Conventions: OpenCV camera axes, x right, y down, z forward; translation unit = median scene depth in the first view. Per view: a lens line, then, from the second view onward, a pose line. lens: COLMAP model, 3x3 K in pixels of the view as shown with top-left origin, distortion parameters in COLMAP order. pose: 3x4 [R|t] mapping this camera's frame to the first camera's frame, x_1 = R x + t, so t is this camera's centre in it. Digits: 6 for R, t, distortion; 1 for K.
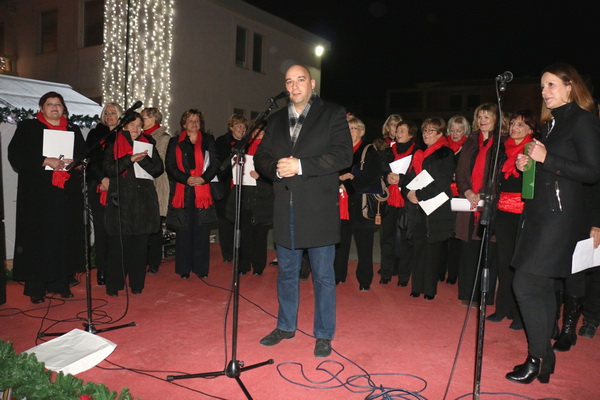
lens RADIAL K [[504.0, 0, 300.0], [0, 504.0, 200.0], [0, 0, 1]] dist [-0.064812, 0.005467]
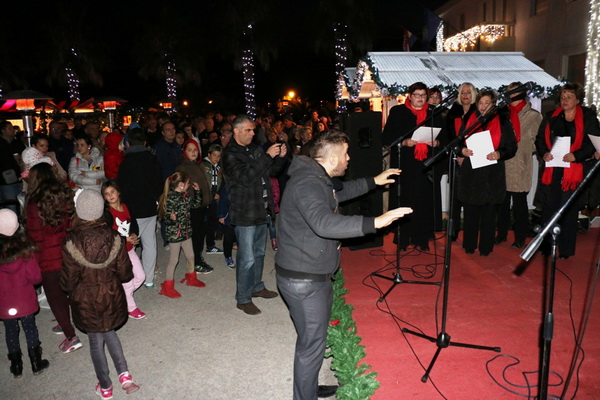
lens RADIAL K [[499.6, 0, 300.0], [0, 499.6, 200.0], [0, 0, 1]] dist [-0.014152, -0.000891]
pose [[0.513363, 0.120112, -0.849724, 0.269006], [-0.031926, 0.992144, 0.120955, -0.044615], [0.857577, -0.034965, 0.513165, 0.065159]]
